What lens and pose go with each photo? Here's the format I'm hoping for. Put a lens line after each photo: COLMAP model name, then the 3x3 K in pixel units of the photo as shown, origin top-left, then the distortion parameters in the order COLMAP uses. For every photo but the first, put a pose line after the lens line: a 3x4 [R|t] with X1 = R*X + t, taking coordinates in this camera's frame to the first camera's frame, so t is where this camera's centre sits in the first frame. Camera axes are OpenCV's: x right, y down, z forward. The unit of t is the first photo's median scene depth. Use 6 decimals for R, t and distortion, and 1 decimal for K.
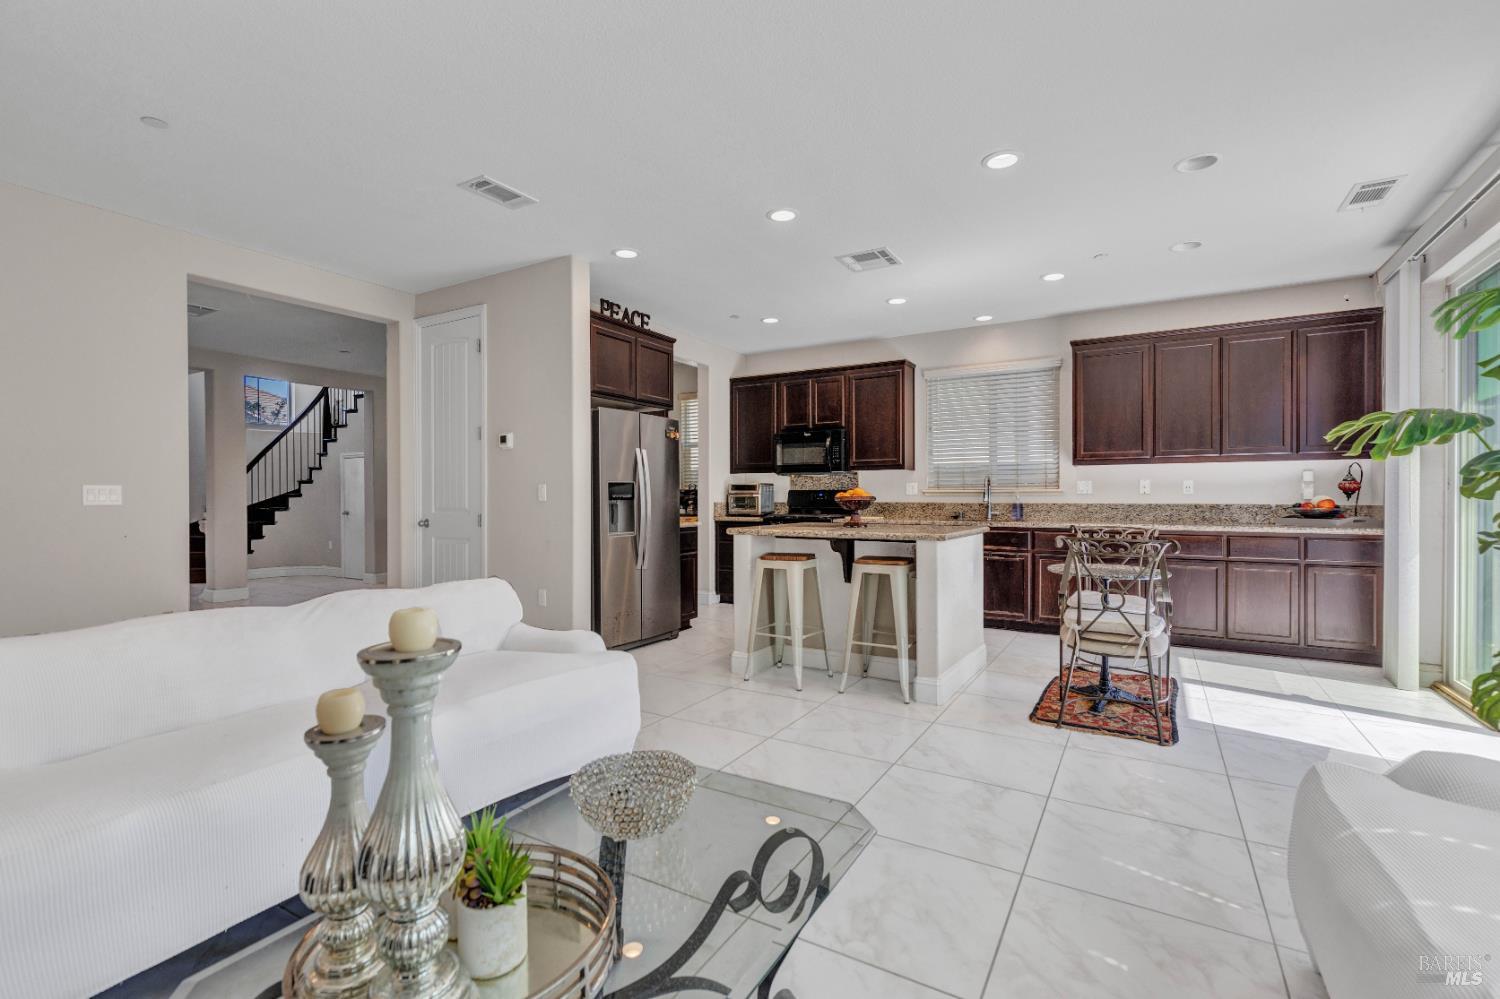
lens RADIAL K [[679.6, 0, 755.5], [0, 679.6, 500.6], [0, 0, 1]] dist [0.011842, -0.000381]
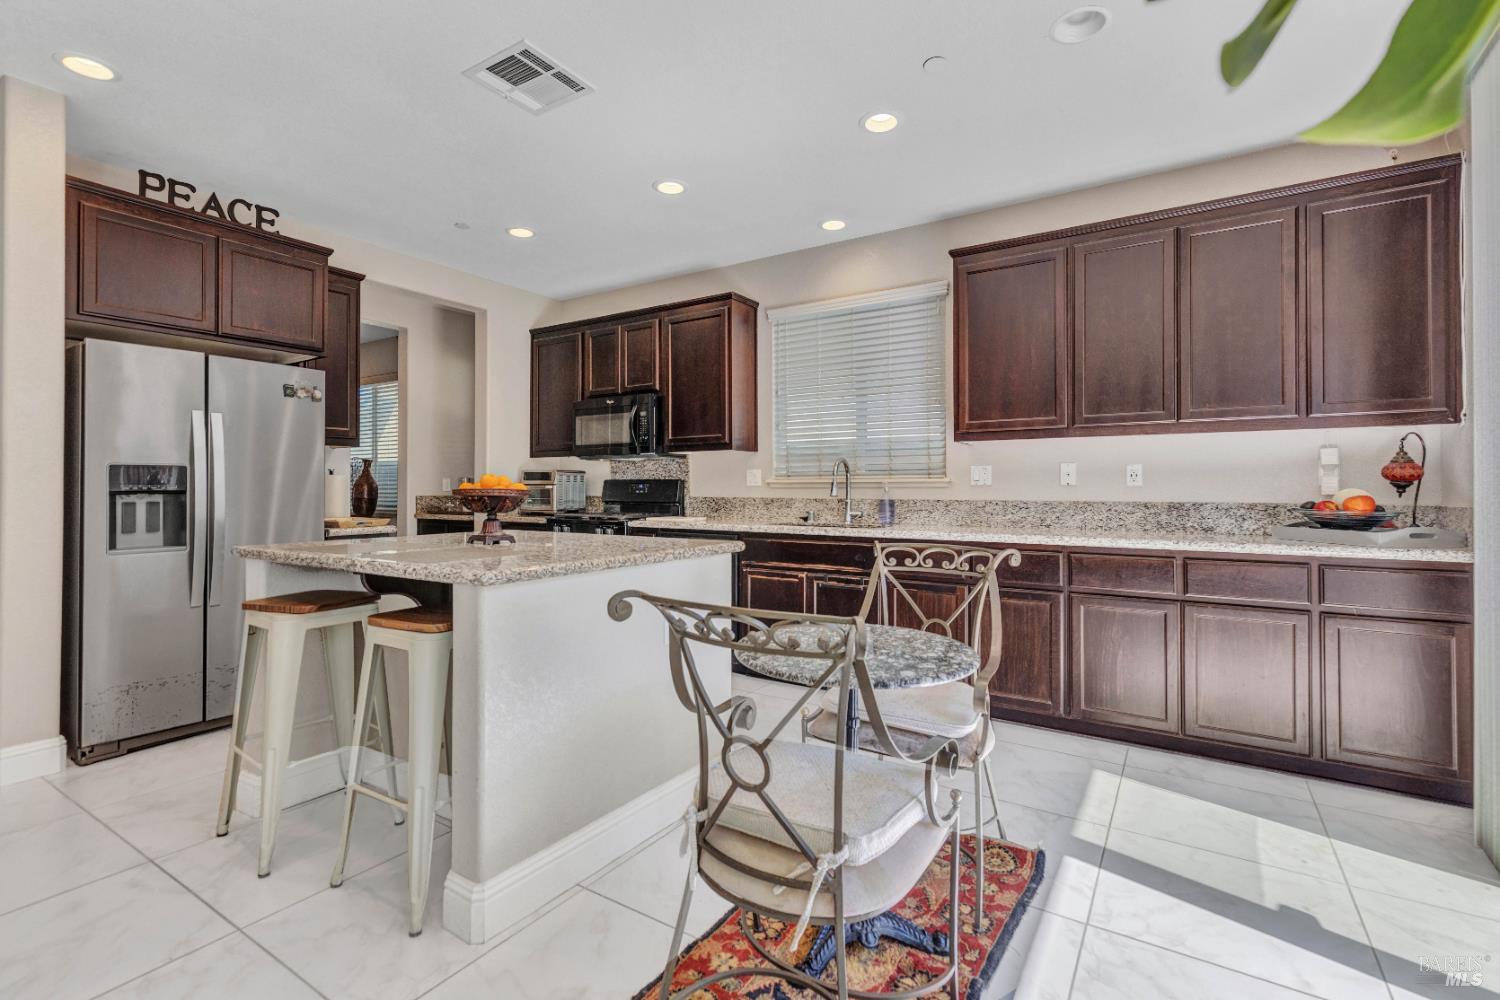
lens RADIAL K [[681.3, 0, 744.3], [0, 681.3, 481.8], [0, 0, 1]] dist [0.009586, -0.000415]
pose [[0.998475, 0.001483, -0.055188, 0.337698], [-0.002313, 0.999885, -0.014971, -0.003516], [0.055160, 0.015076, 0.998364, 0.383497]]
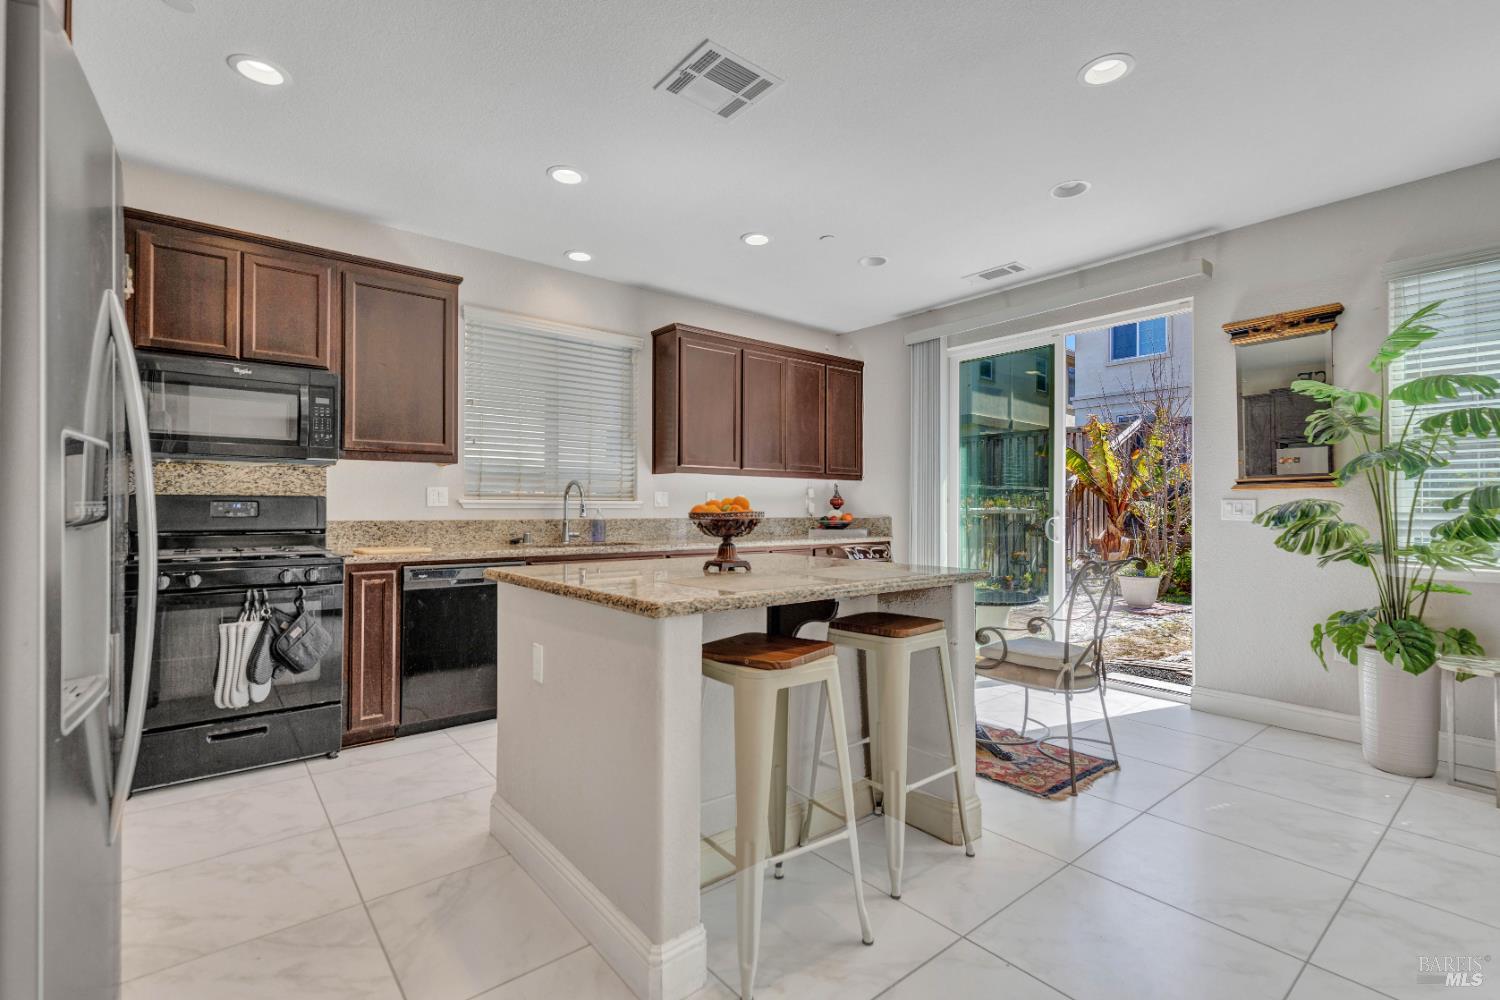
lens RADIAL K [[680.7, 0, 769.7], [0, 680.7, 502.2], [0, 0, 1]] dist [0.016023, 0.000151]
pose [[0.344436, 0.010641, 0.938749, -0.299048], [0.000603, 0.999933, -0.011556, -0.007175], [-0.938809, 0.004547, 0.344407, 0.681927]]
